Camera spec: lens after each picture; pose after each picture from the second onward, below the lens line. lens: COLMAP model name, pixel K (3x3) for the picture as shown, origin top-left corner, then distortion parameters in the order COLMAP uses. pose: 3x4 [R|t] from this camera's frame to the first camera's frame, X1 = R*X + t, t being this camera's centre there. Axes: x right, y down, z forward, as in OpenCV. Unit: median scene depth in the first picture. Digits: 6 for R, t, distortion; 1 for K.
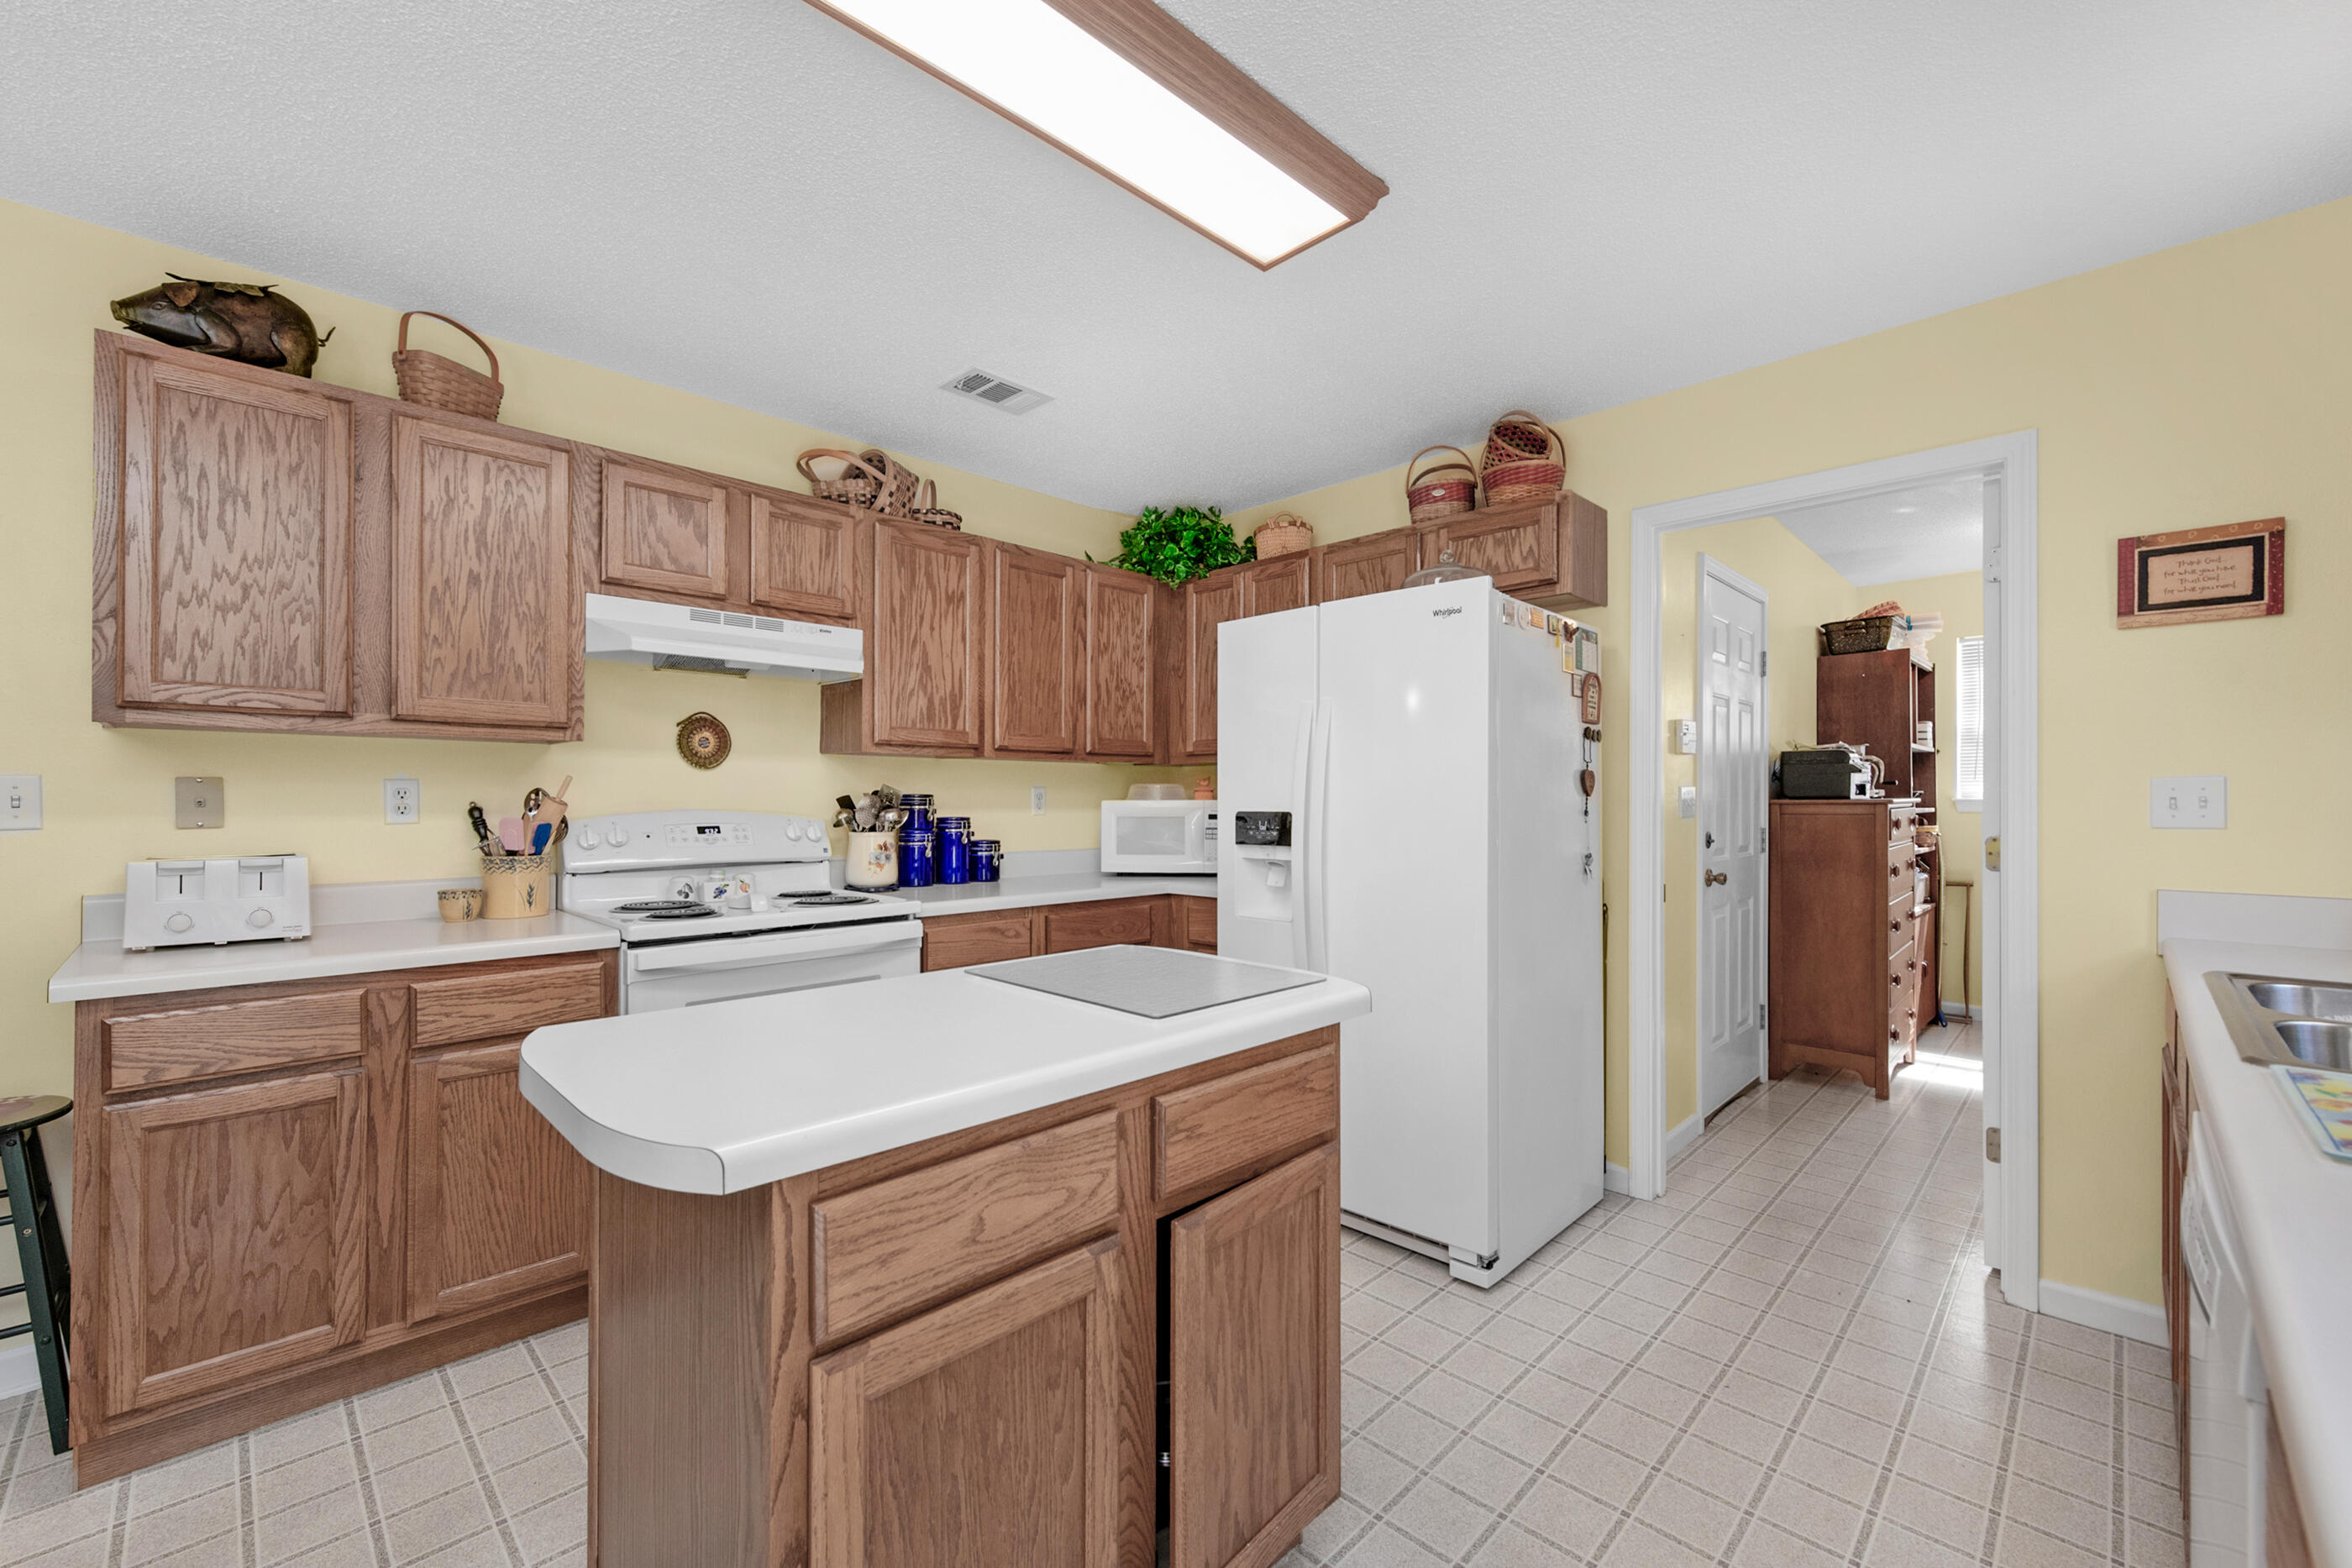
lens RADIAL K [[946.5, 0, 1157.0], [0, 946.5, 794.6], [0, 0, 1]] dist [0.007656, -0.002592]
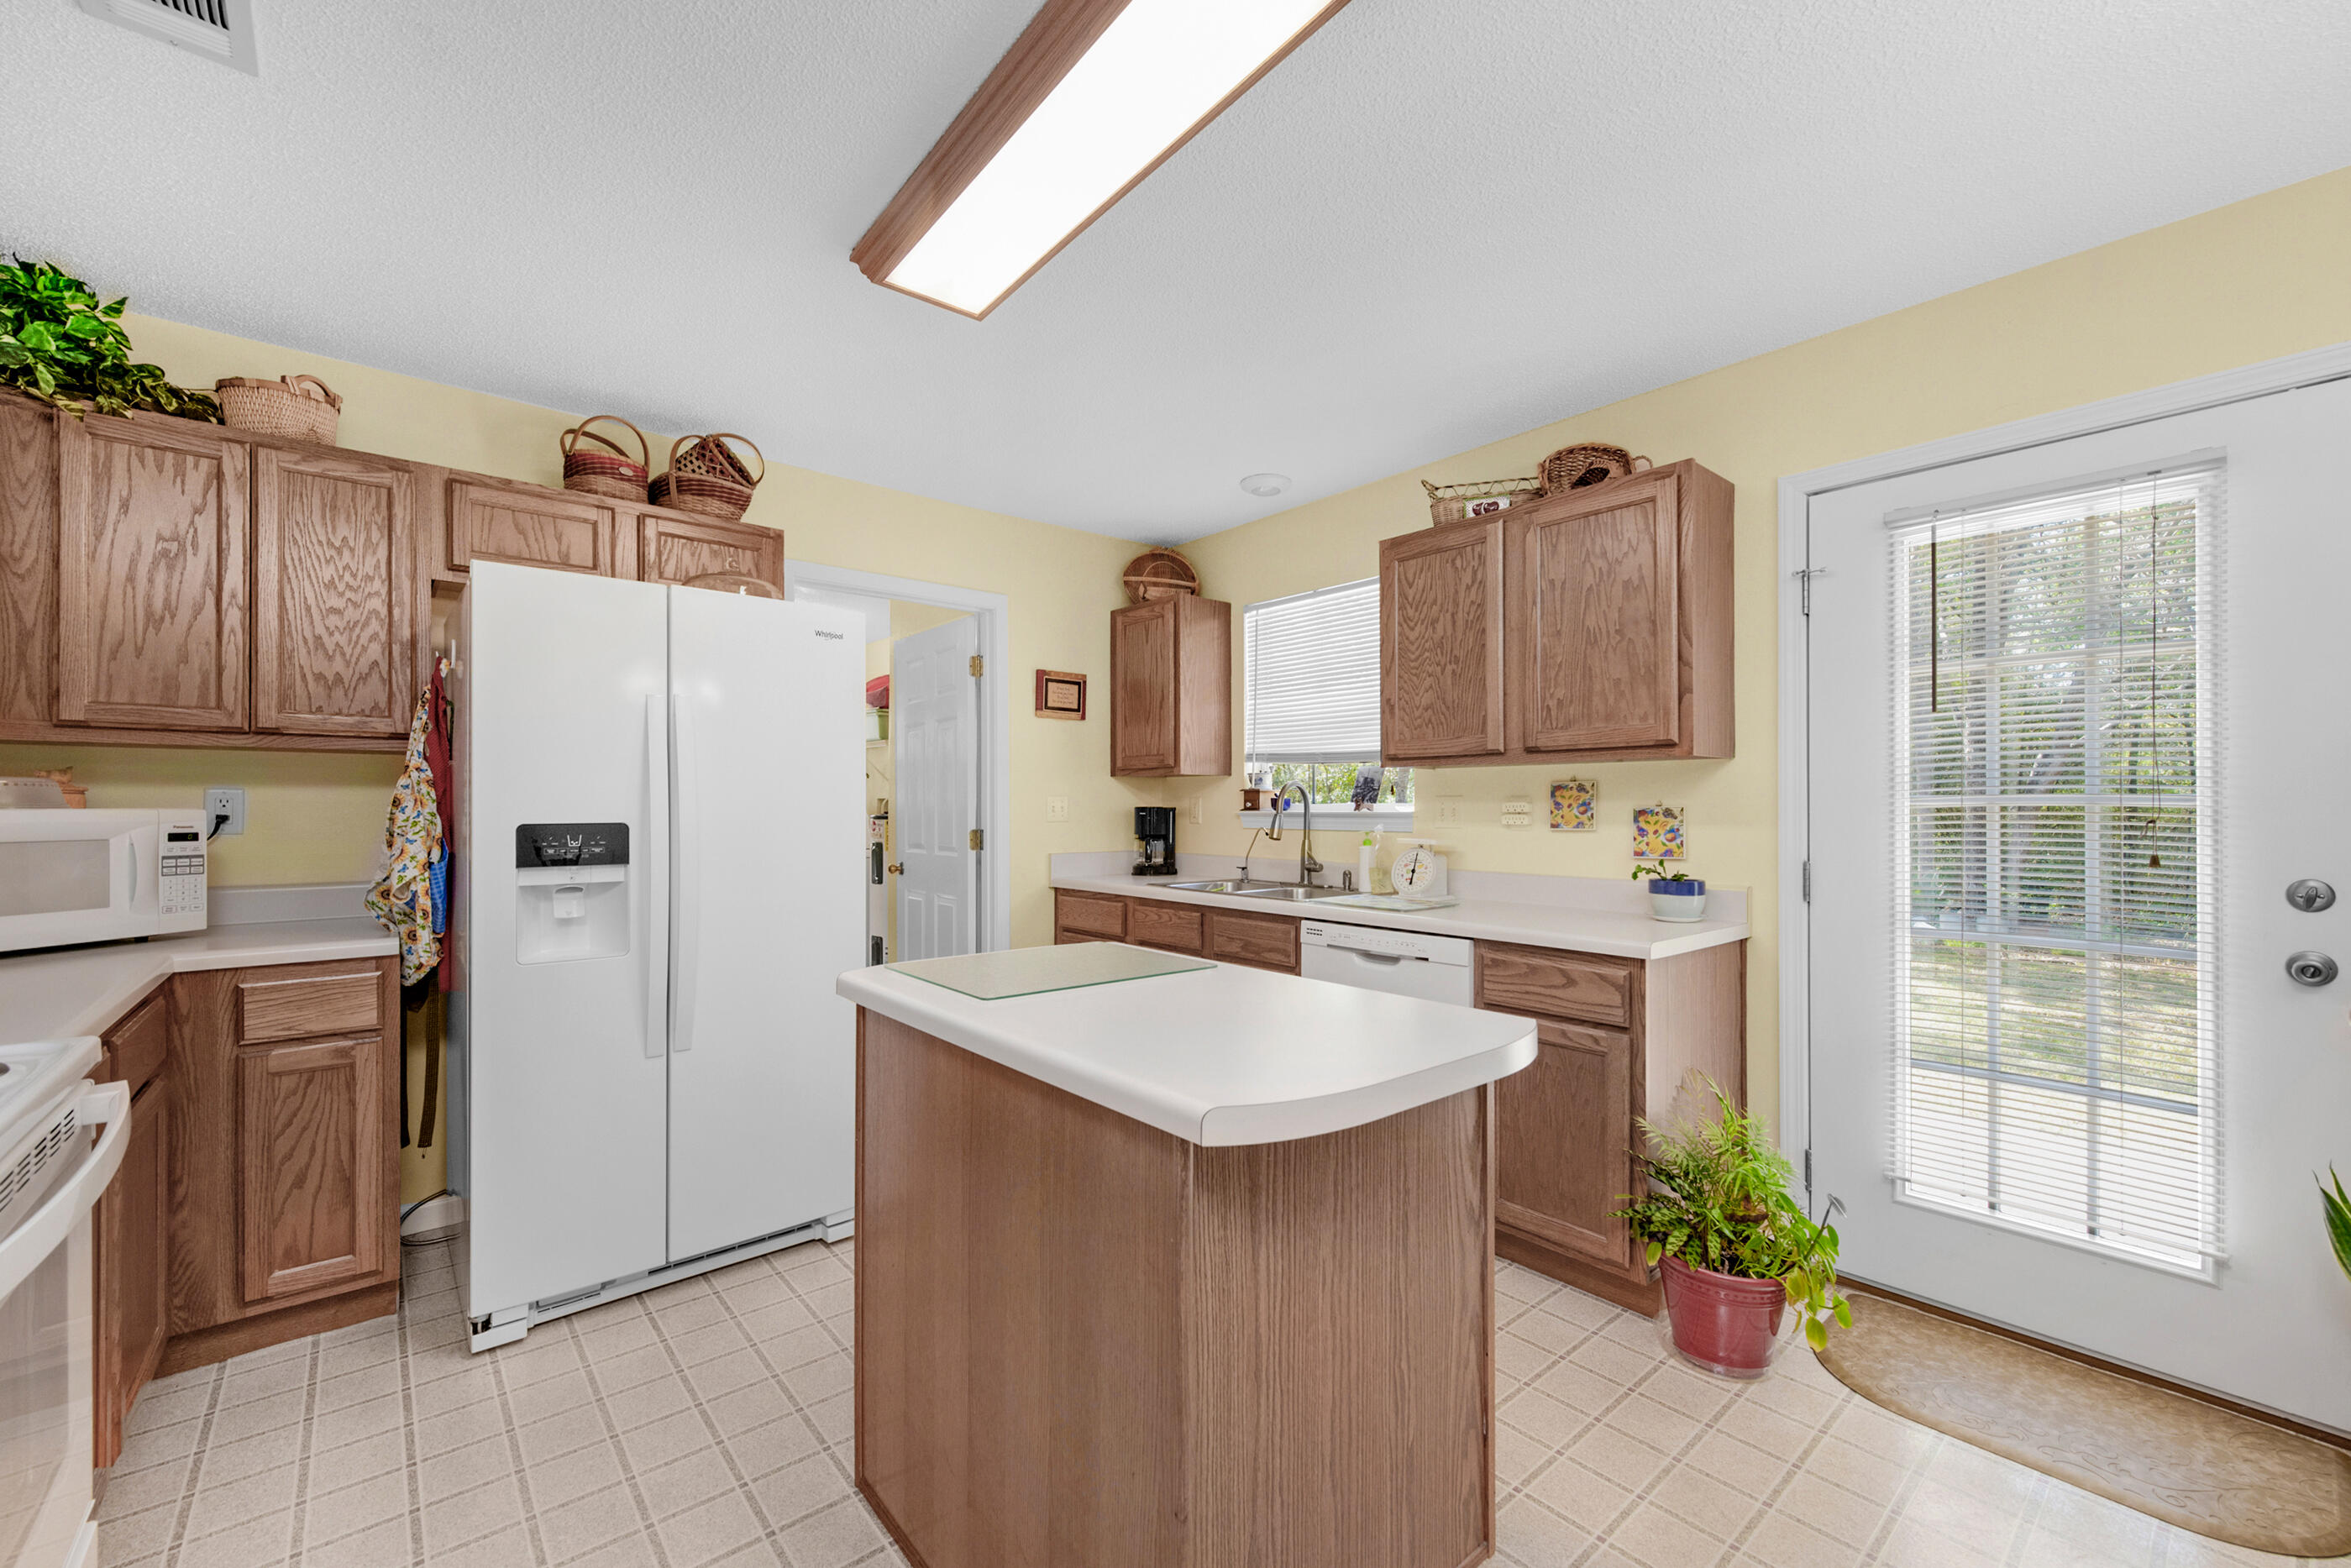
lens RADIAL K [[946.1, 0, 1171.9], [0, 946.1, 799.8], [0, 0, 1]] dist [0.007656, -0.002592]
pose [[0.093724, 0.006900, 0.995574, -0.864575], [-0.005557, 0.999964, -0.006407, -0.000611], [-0.995583, -0.004932, 0.093759, 0.594006]]
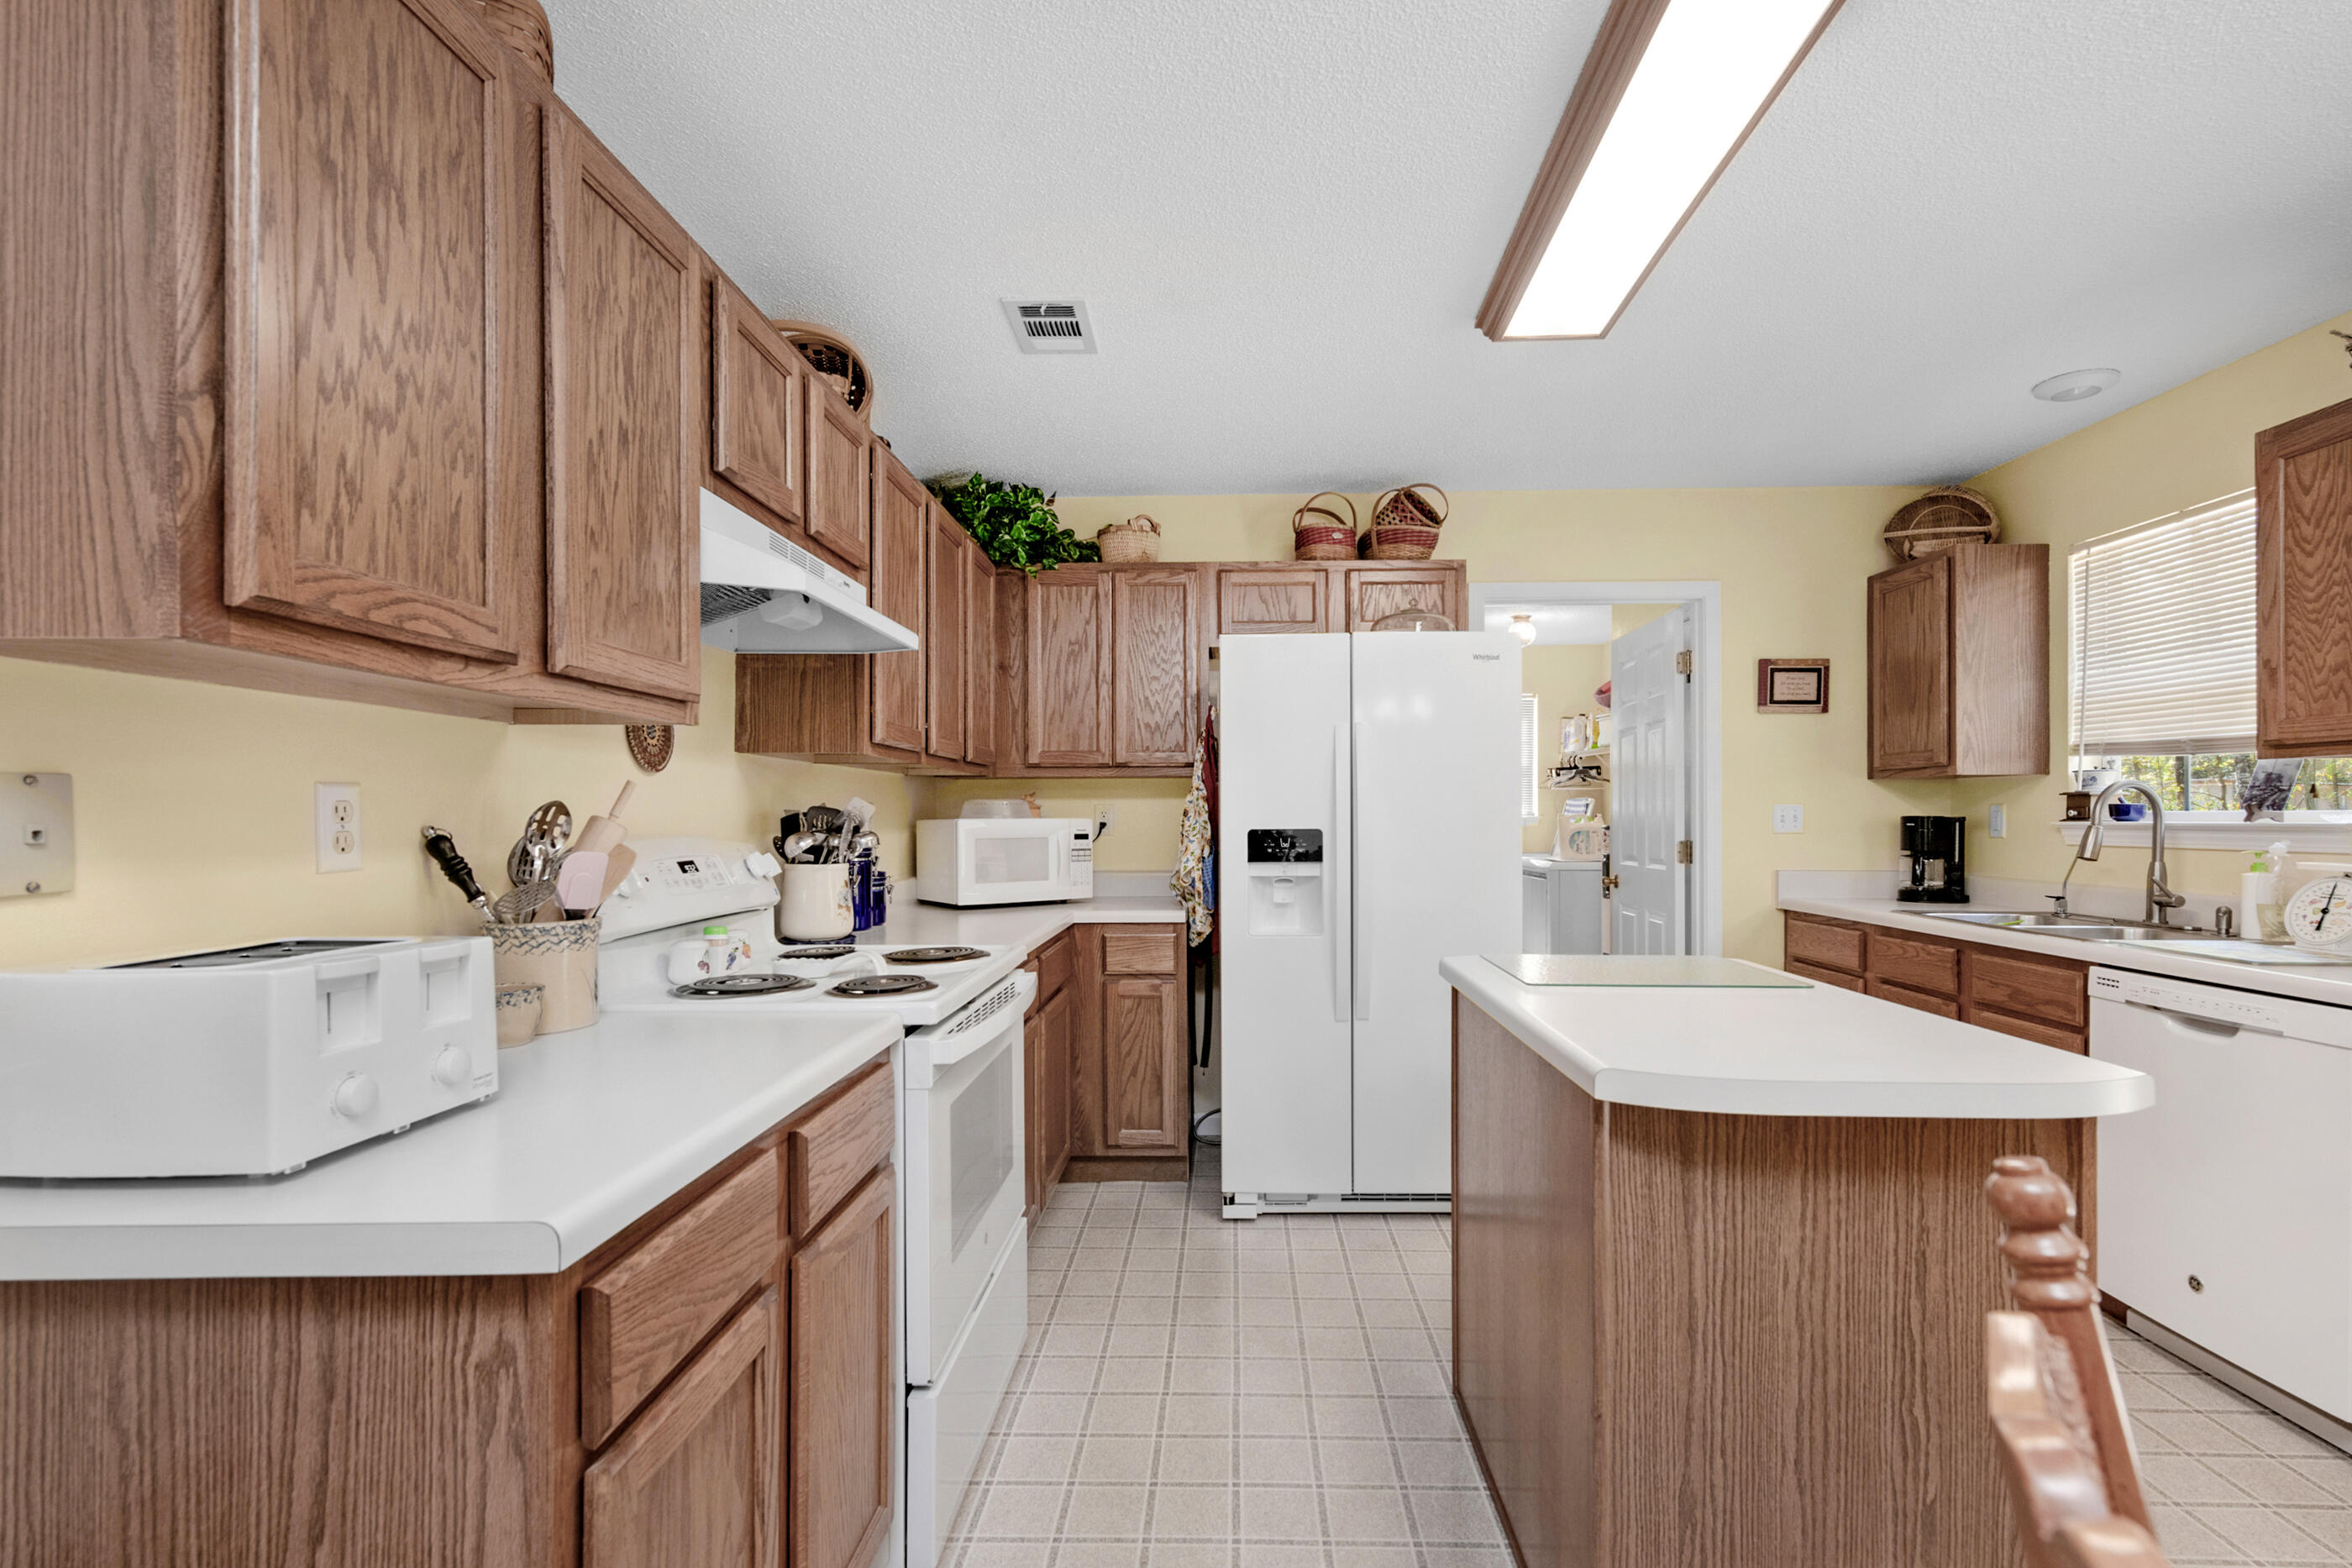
lens RADIAL K [[1070.3, 0, 1206.5], [0, 1070.3, 801.7], [0, 0, 1]] dist [0.004080, -0.002172]
pose [[0.731446, 0.008249, 0.681850, -0.995933], [-0.002407, 0.999952, -0.009515, -0.002421], [-0.681895, 0.005319, 0.731430, 0.321019]]
